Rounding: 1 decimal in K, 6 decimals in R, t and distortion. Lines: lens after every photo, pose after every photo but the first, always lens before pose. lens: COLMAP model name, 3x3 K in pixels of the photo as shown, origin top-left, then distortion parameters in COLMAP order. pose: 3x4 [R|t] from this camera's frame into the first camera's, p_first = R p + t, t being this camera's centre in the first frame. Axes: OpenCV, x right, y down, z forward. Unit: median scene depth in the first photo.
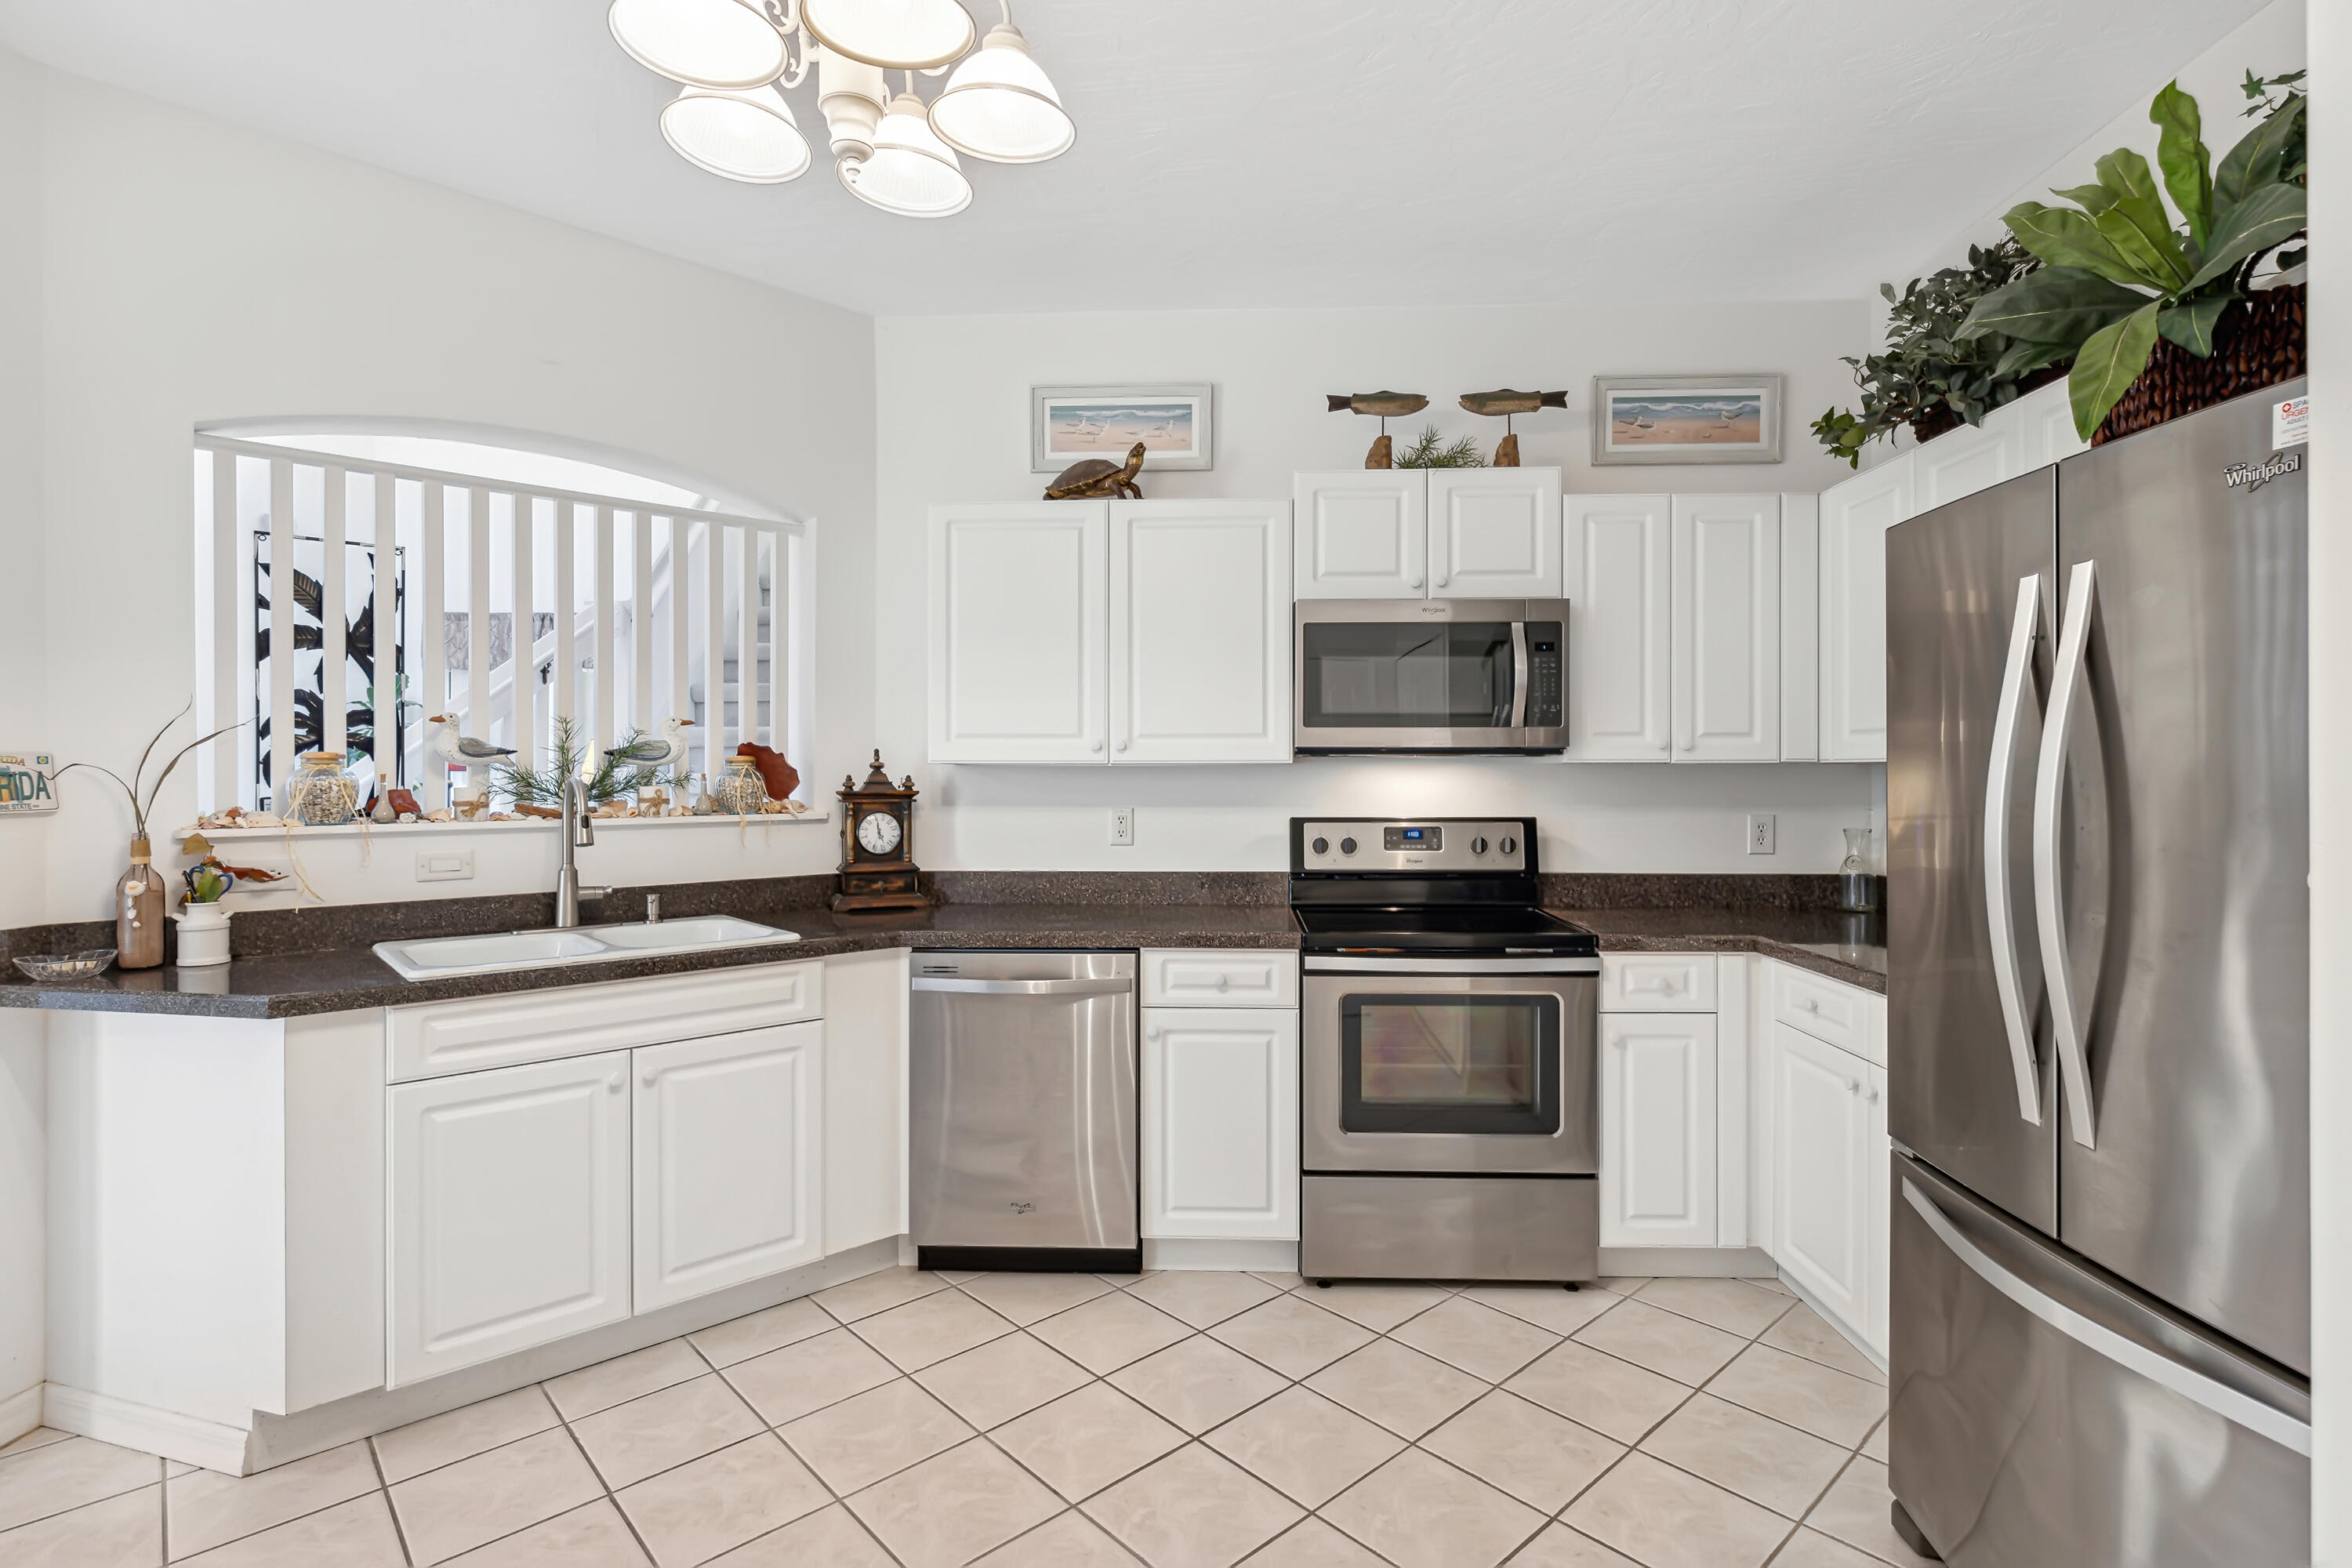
lens RADIAL K [[1137.5, 0, 1171.8], [0, 1137.5, 780.7], [0, 0, 1]] dist [-0.004172, -0.001680]
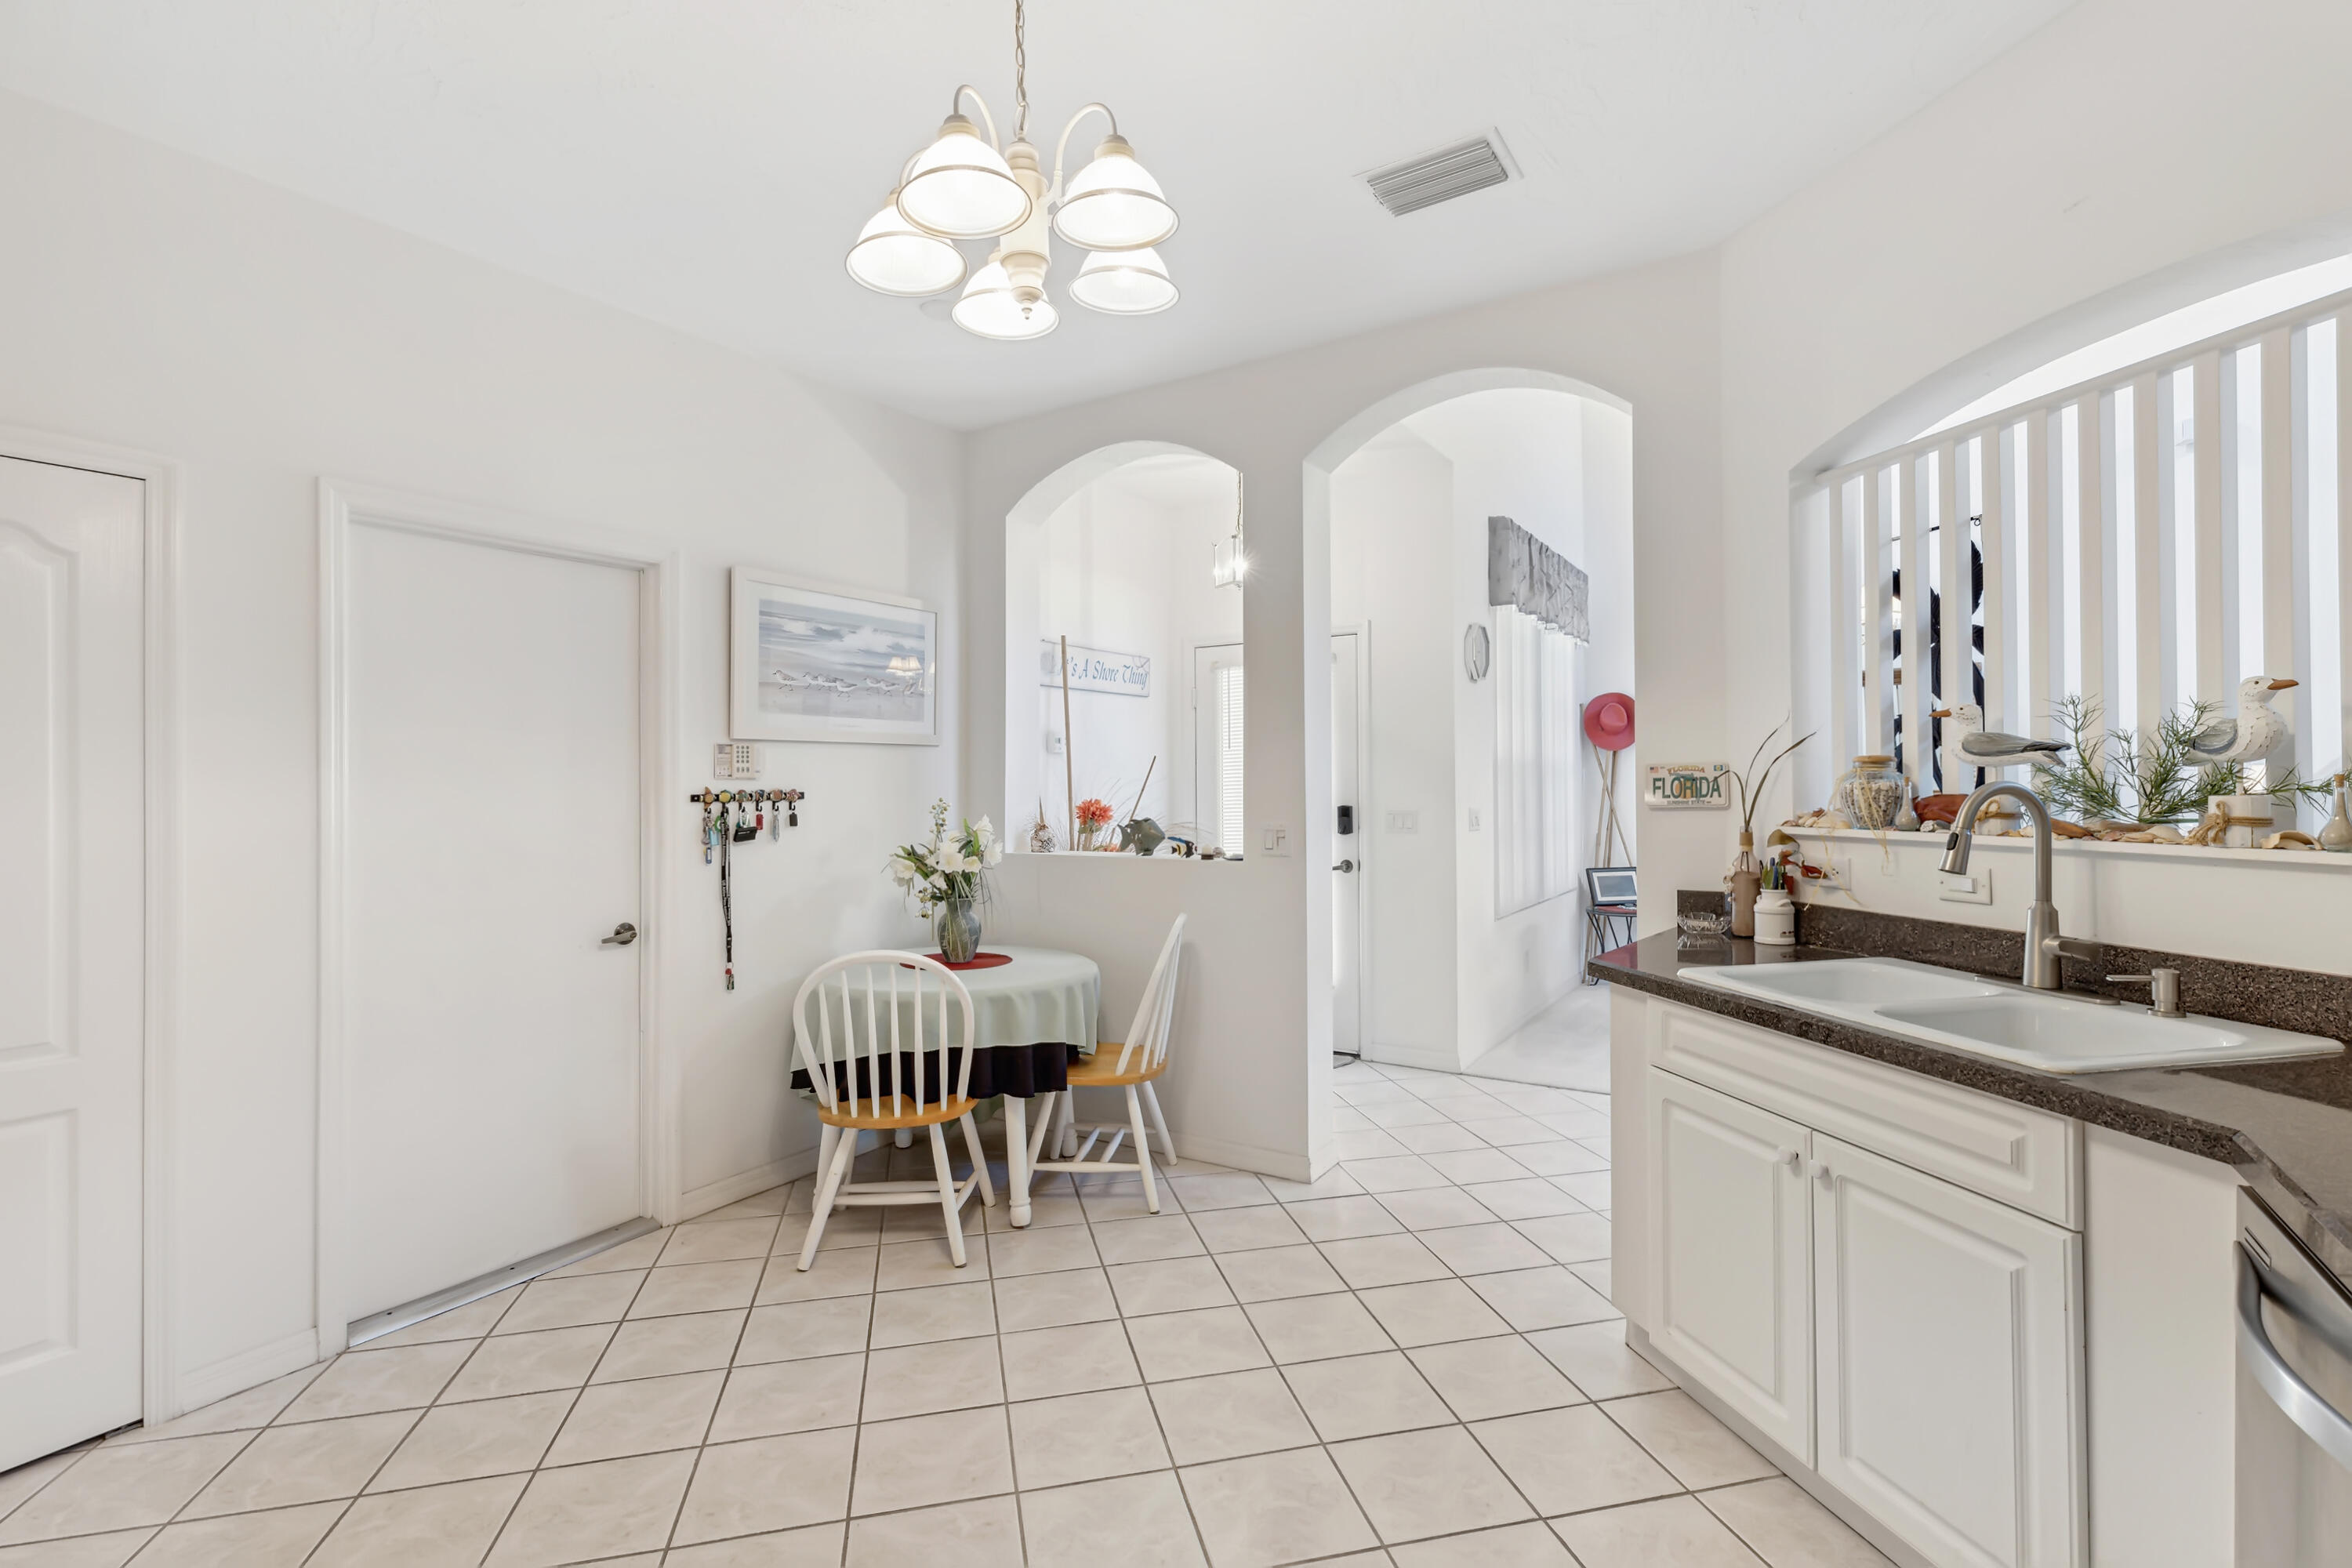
lens RADIAL K [[1083.6, 0, 1174.0], [0, 1083.6, 792.0], [0, 0, 1]] dist [0.001956, -0.000304]
pose [[-0.491712, 0.014345, -0.870640, 0.306558], [0.006532, 0.999897, 0.012786, -0.007431], [0.870734, 0.000600, -0.491755, 0.775454]]
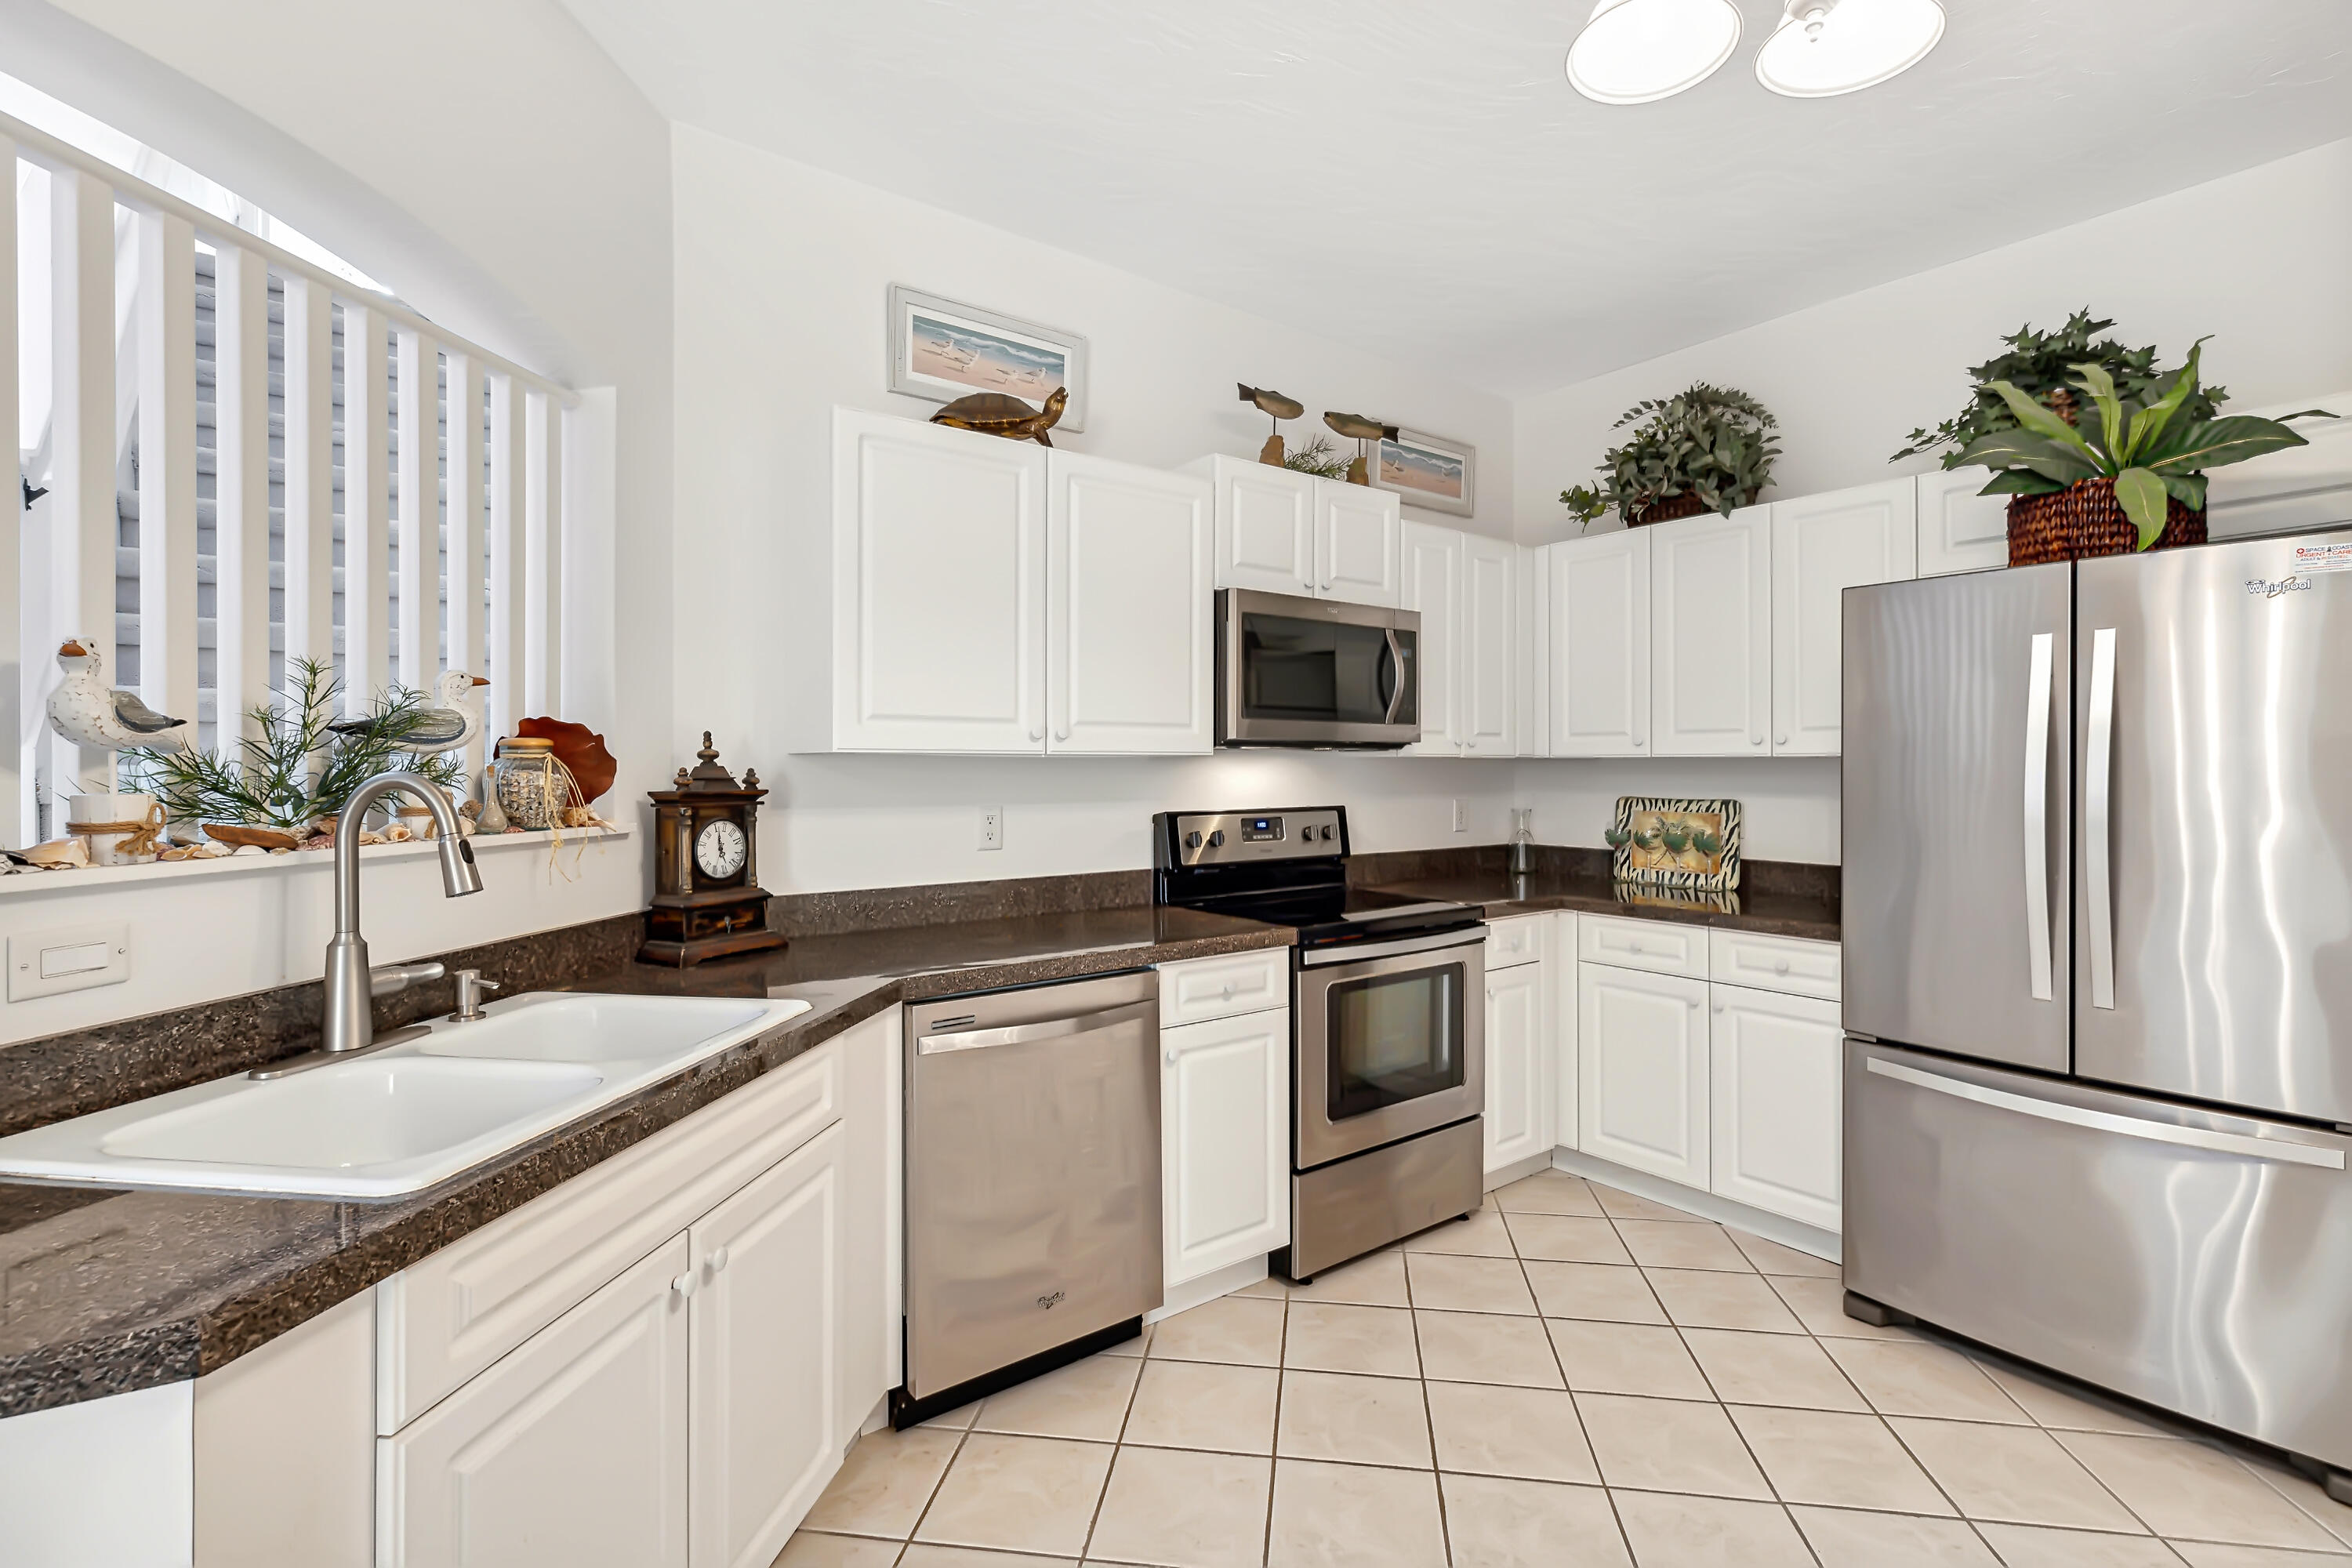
lens RADIAL K [[1083.6, 0, 1198.3], [0, 1083.6, 767.9], [0, 0, 1]] dist [0.001956, -0.000304]
pose [[0.764815, -0.000514, 0.644250, -0.500549], [0.003525, 0.999988, -0.003387, -0.001665], [-0.644241, 0.004861, 0.764808, 0.306934]]
